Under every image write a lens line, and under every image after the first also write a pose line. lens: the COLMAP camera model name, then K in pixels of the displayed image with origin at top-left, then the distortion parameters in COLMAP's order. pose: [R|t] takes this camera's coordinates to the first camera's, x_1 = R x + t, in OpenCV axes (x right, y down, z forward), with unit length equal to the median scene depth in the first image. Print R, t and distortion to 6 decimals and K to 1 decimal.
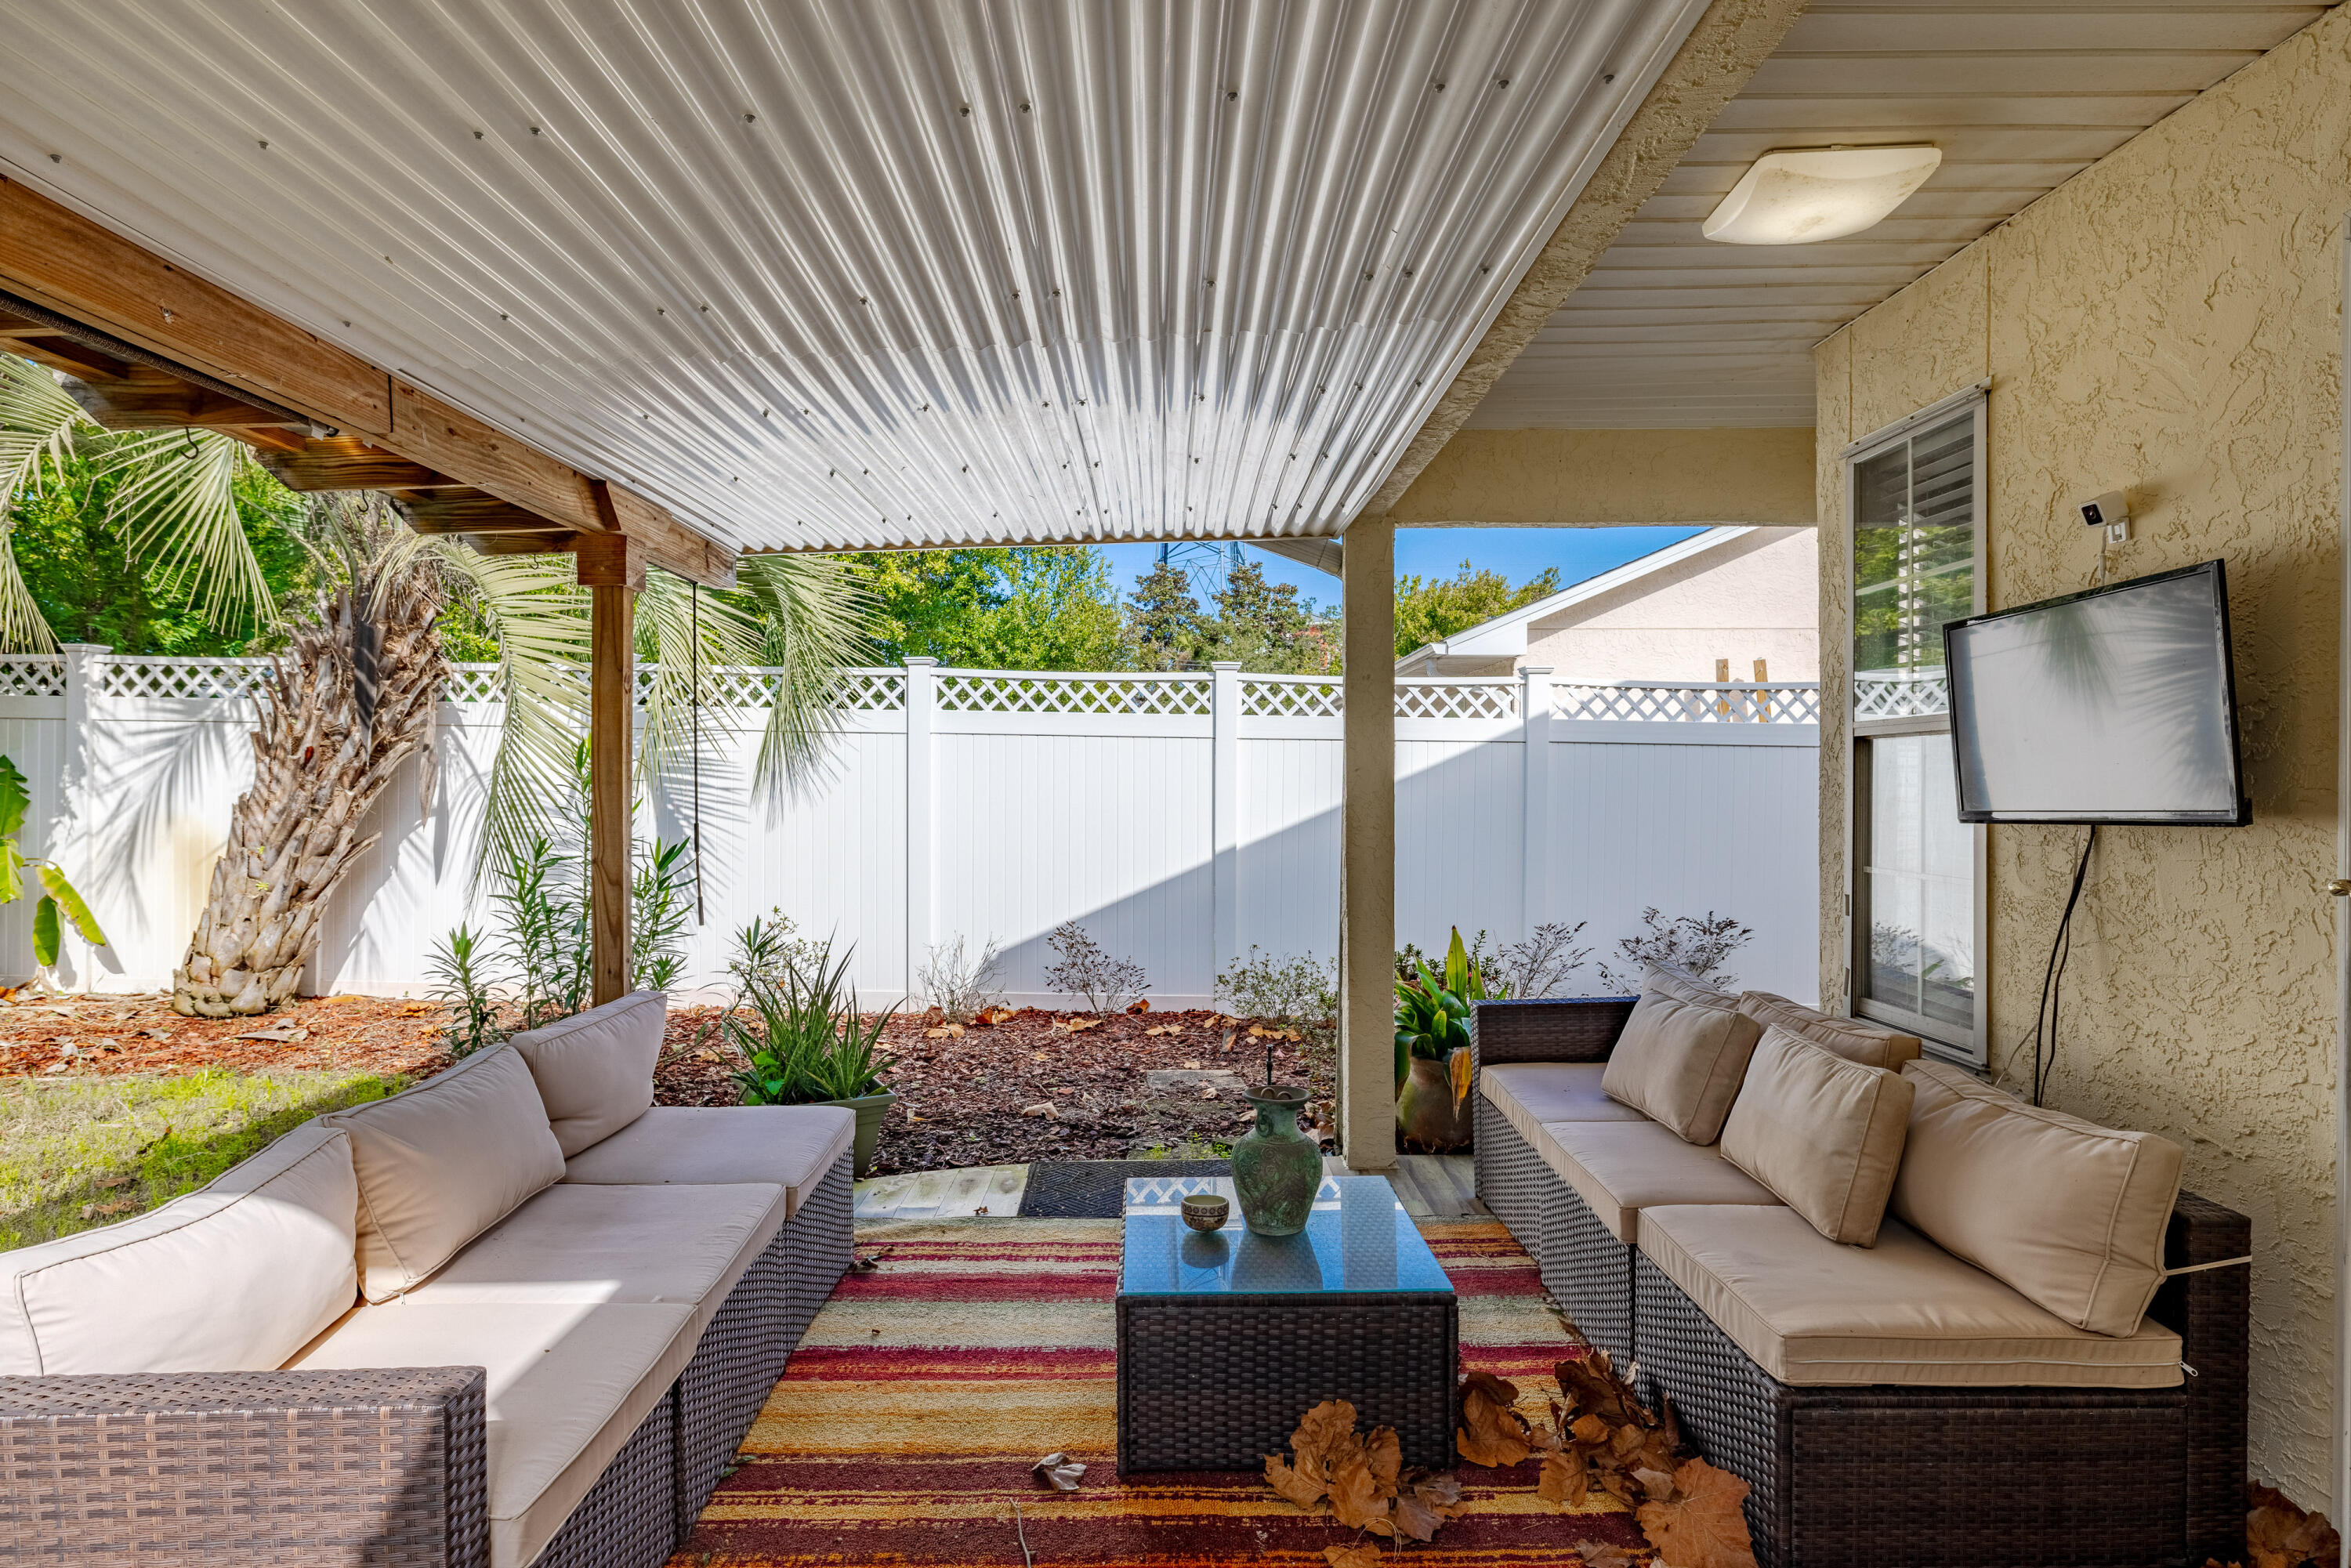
lens RADIAL K [[1311.3, 0, 1171.3], [0, 1311.3, 787.6], [0, 0, 1]] dist [-0.000399, -0.001150]
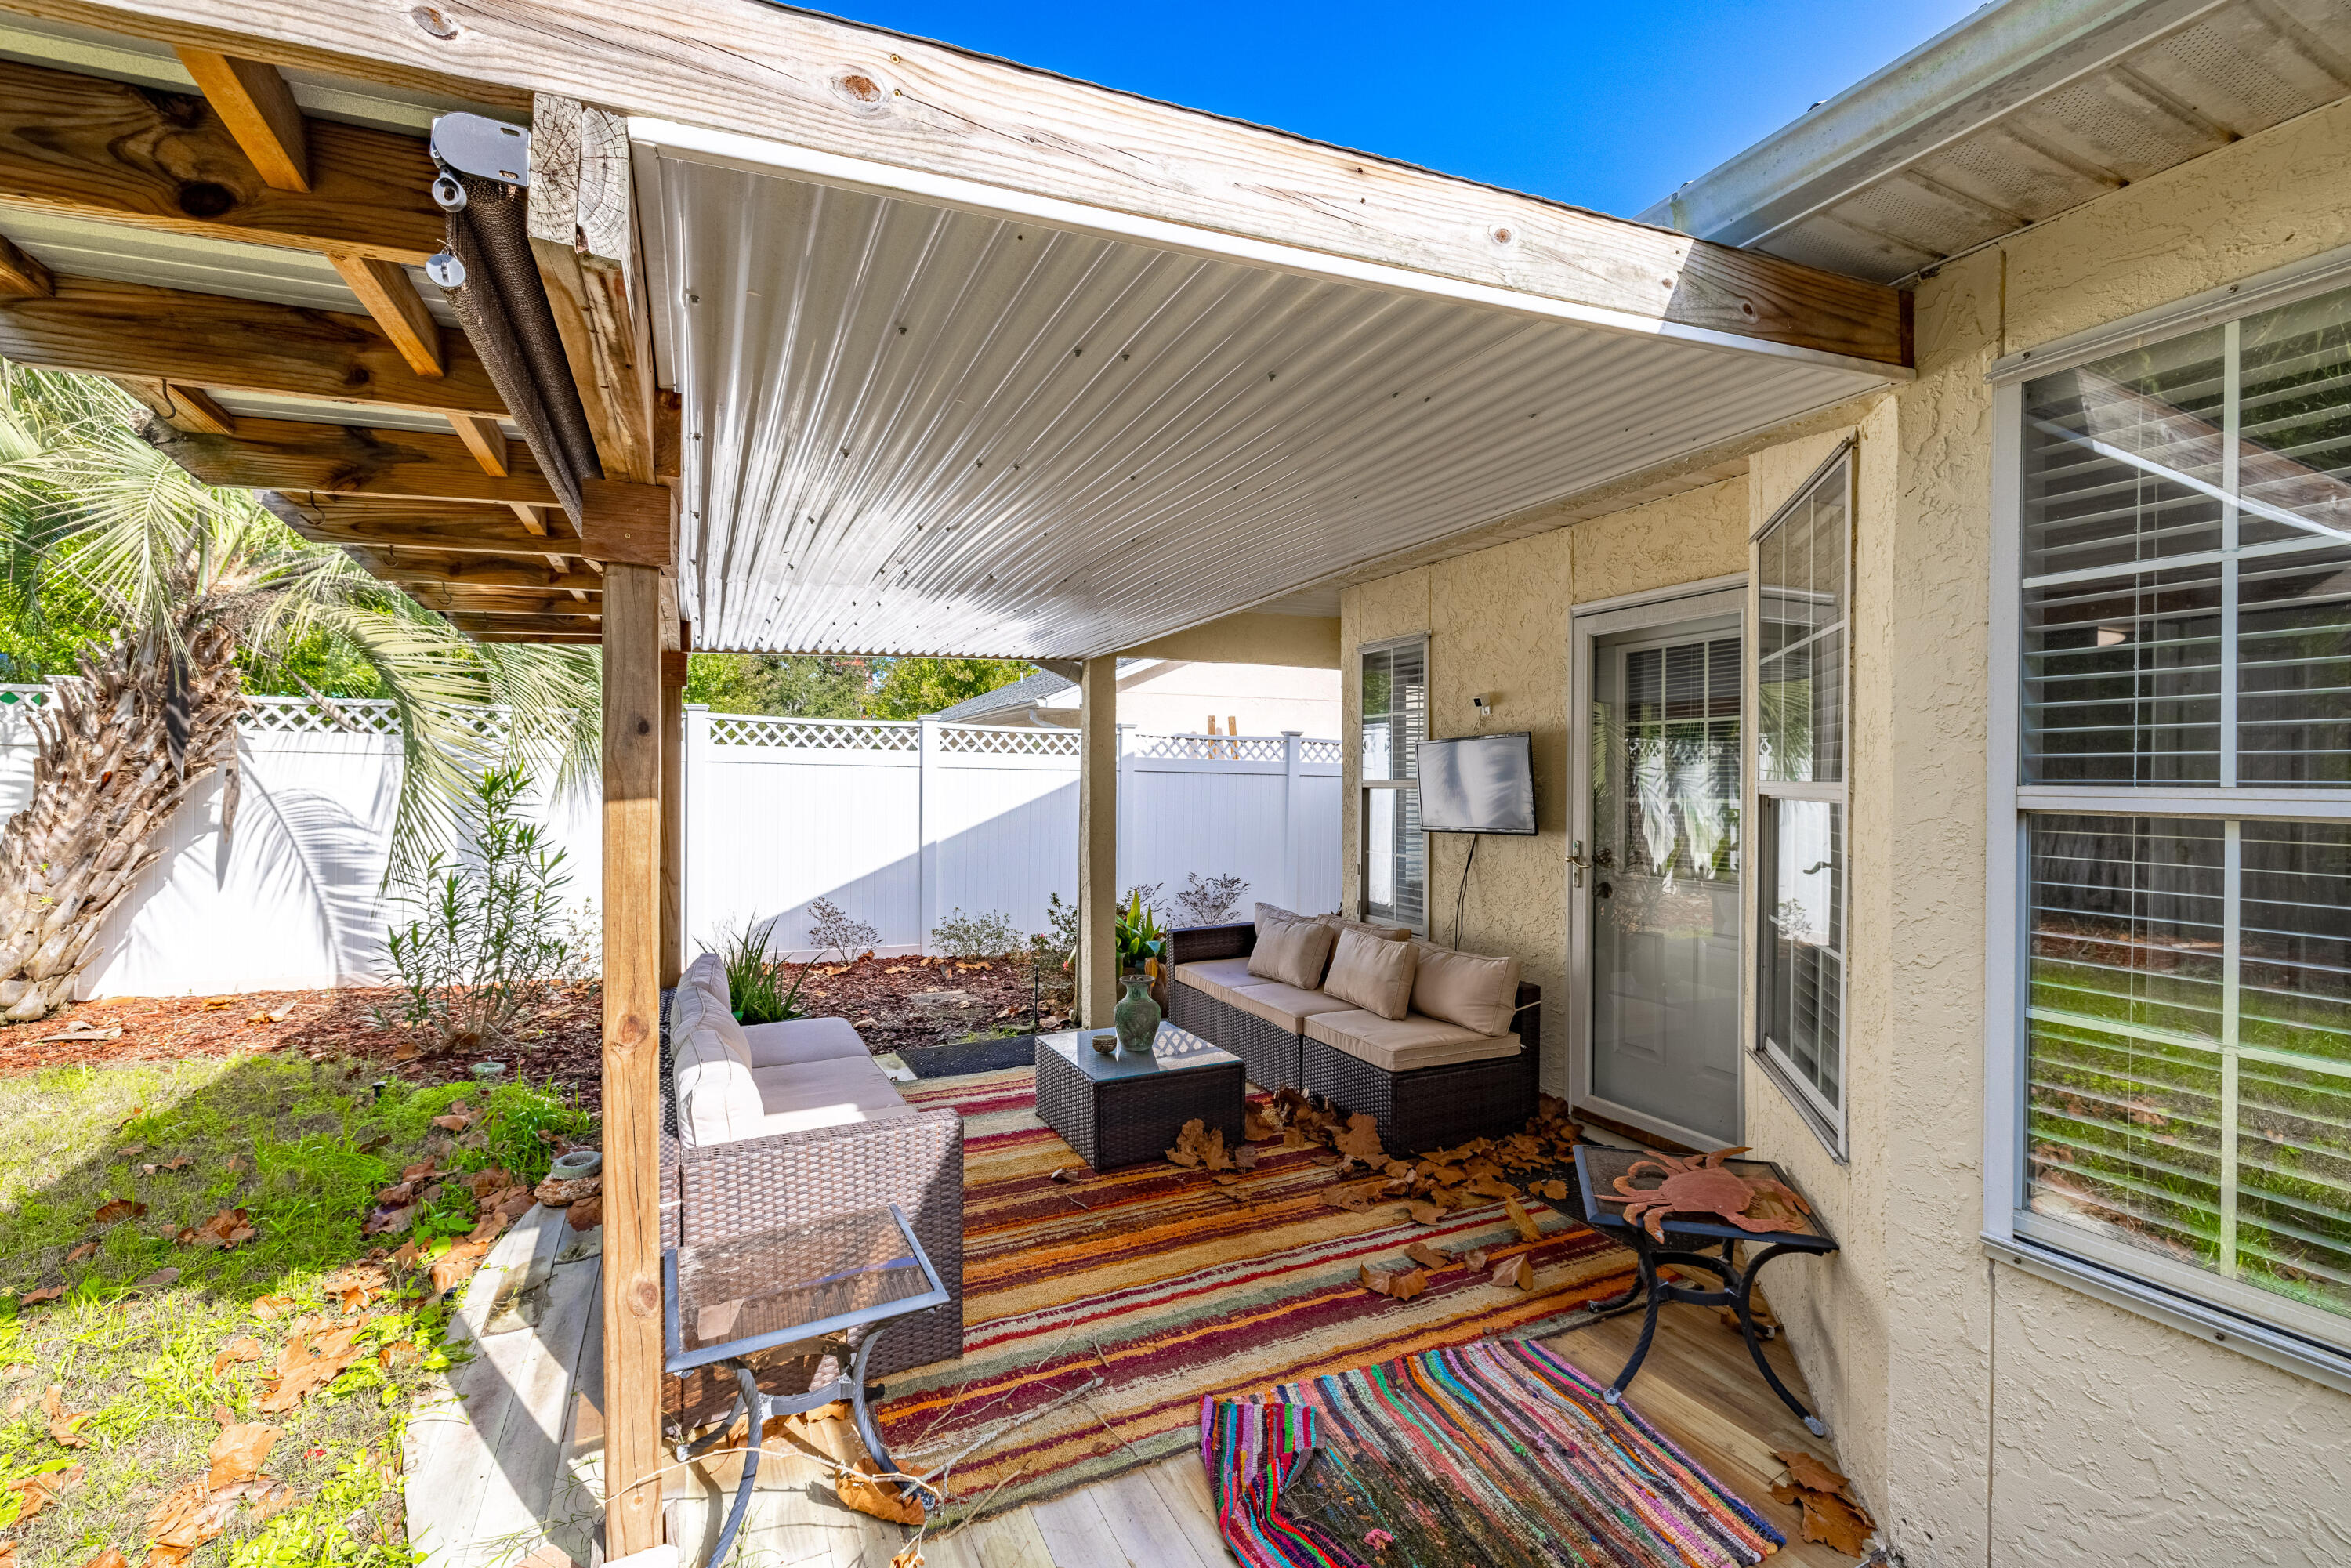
lens RADIAL K [[1036.0, 0, 1173.5], [0, 1036.0, 782.0], [0, 0, 1]] dist [0.002804, 0.000384]
pose [[0.904127, 0.000675, 0.427264, -0.222127], [-0.001191, 0.999999, 0.000941, -0.024632], [-0.427263, -0.001359, 0.904126, -0.171103]]
